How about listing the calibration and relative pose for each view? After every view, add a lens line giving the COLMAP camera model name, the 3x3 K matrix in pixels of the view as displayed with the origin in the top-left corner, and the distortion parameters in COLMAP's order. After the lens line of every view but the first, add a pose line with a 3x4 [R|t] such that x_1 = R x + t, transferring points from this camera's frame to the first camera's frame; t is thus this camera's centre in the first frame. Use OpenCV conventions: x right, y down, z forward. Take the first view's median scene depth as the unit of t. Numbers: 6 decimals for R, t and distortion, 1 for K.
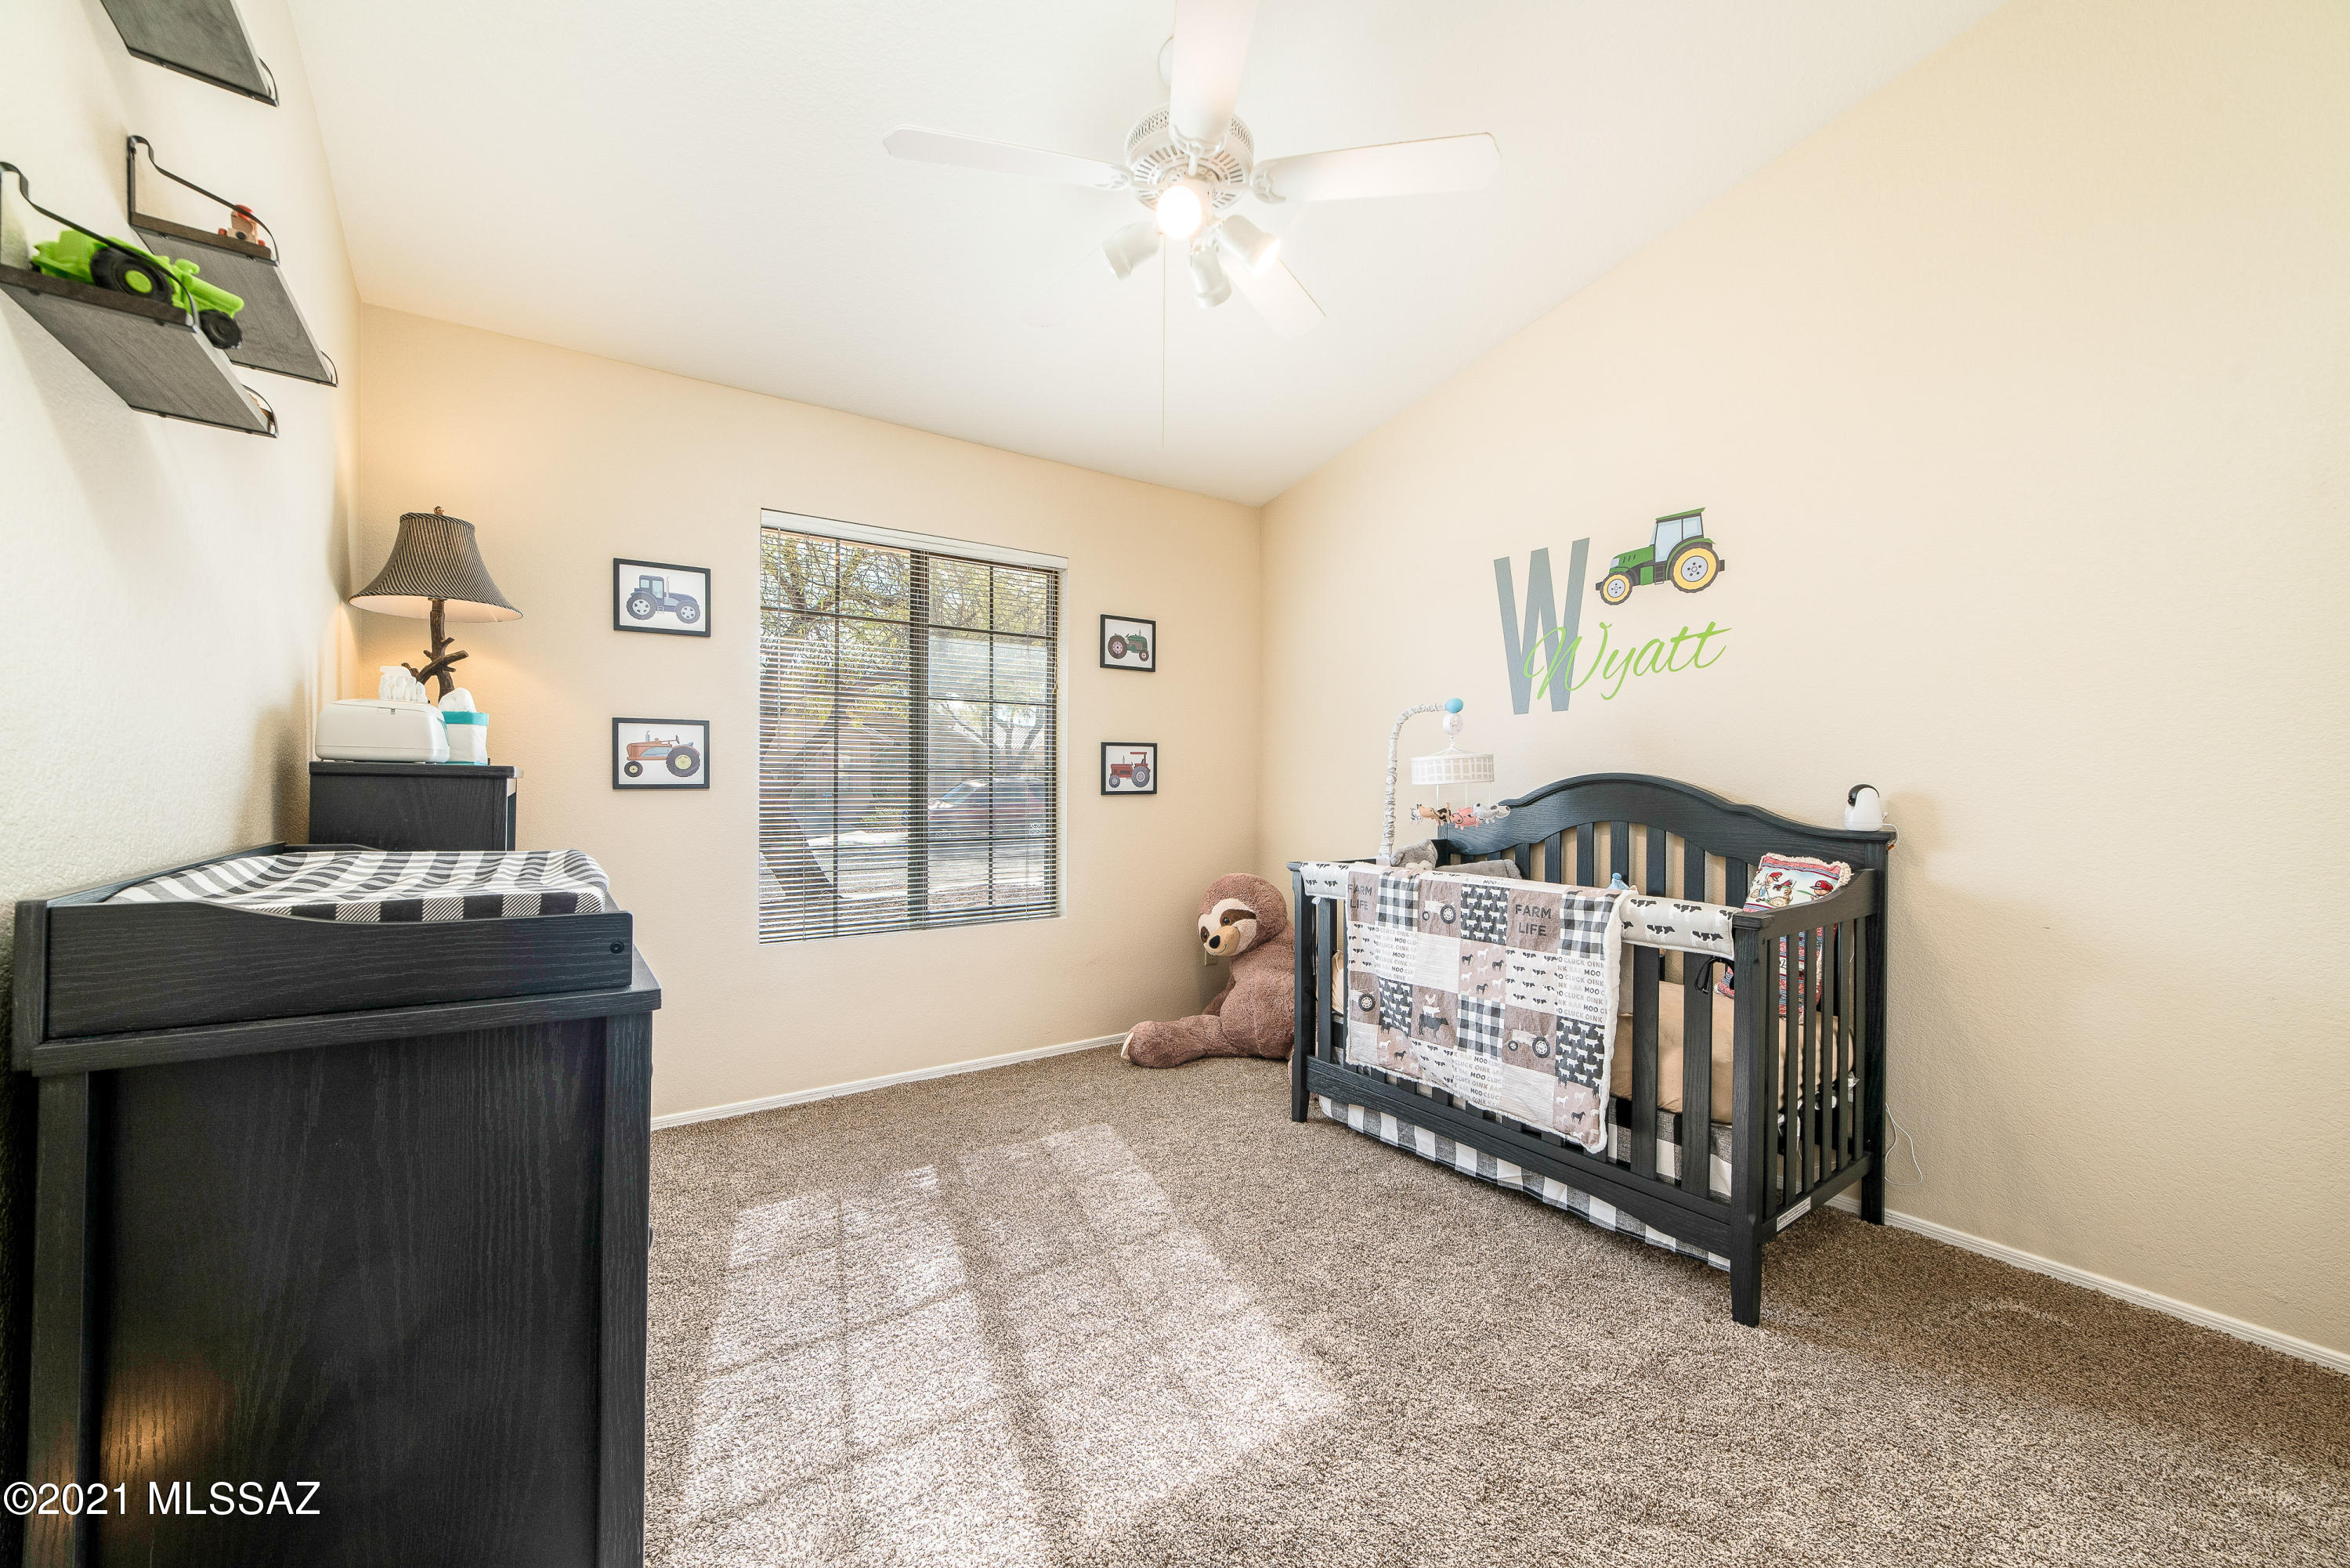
lens RADIAL K [[923.1, 0, 1161.8], [0, 923.1, 786.9], [0, 0, 1]] dist [-0.021661, 0.010094]
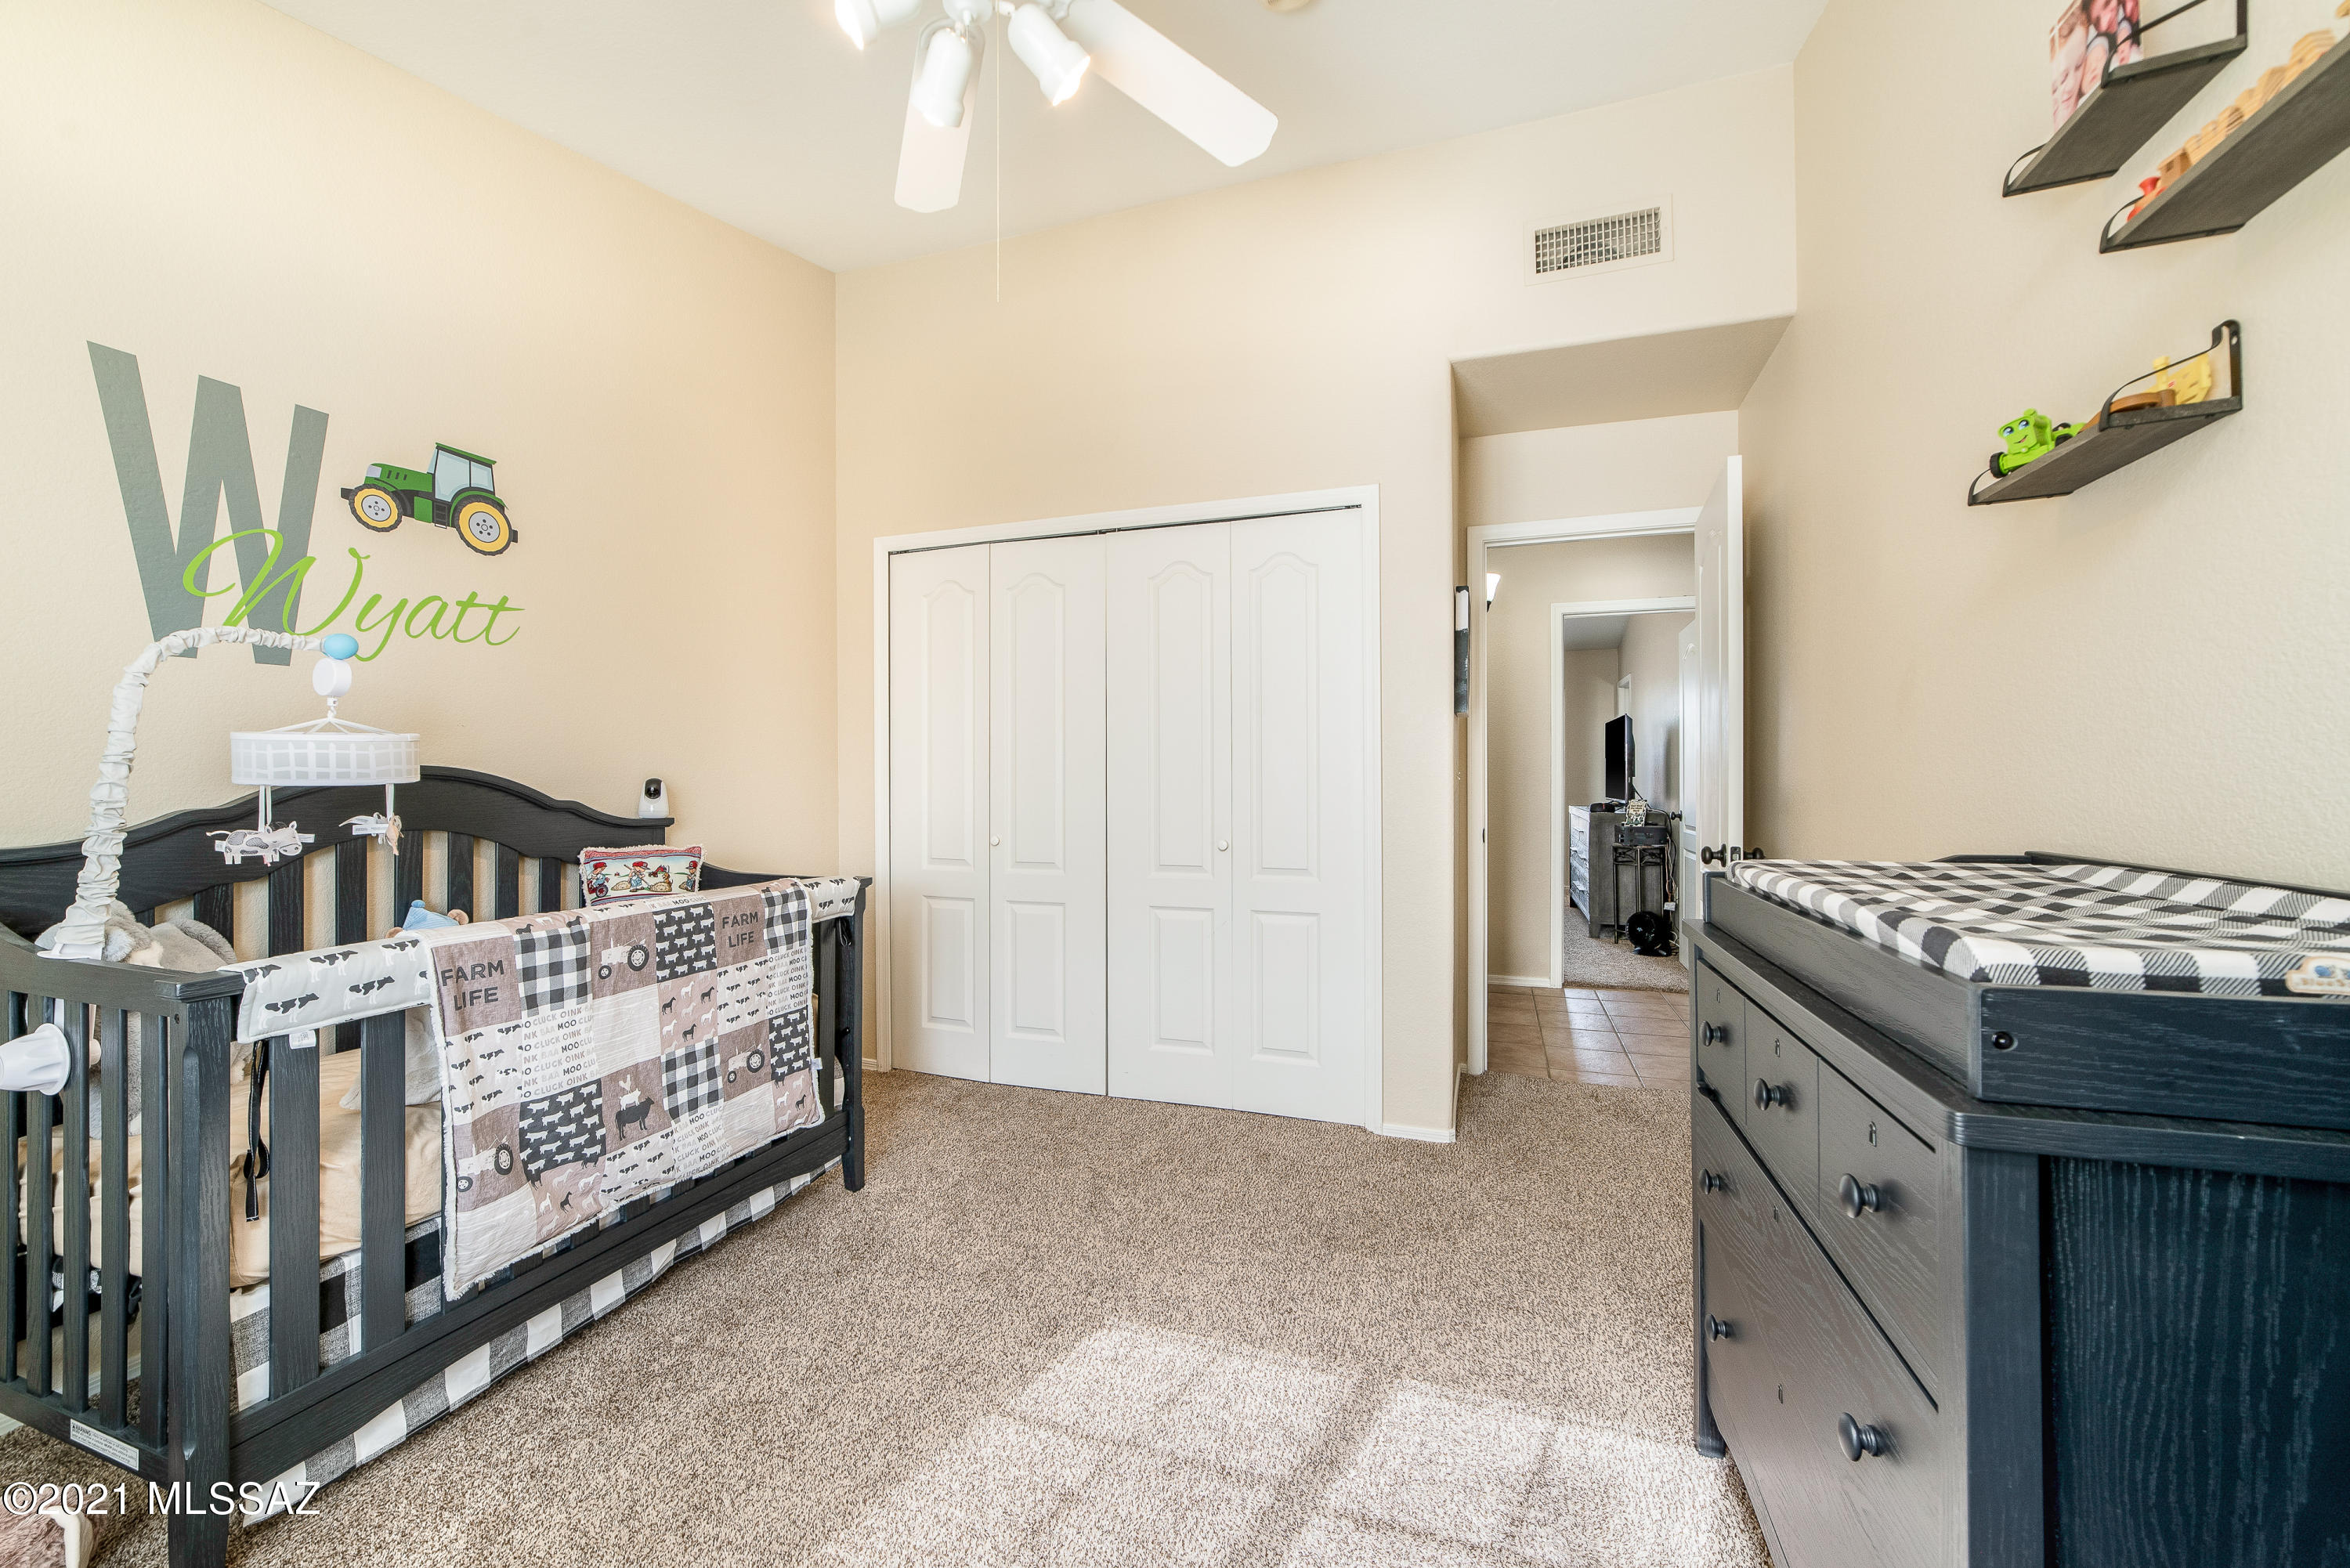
lens RADIAL K [[923.1, 0, 1161.8], [0, 923.1, 786.9], [0, 0, 1]] dist [-0.021661, 0.010094]
pose [[-0.582362, -0.013209, 0.812822, -0.520986], [0.003181, 0.999823, 0.018527, -0.010886], [-0.812923, 0.013375, -0.582217, 1.069990]]
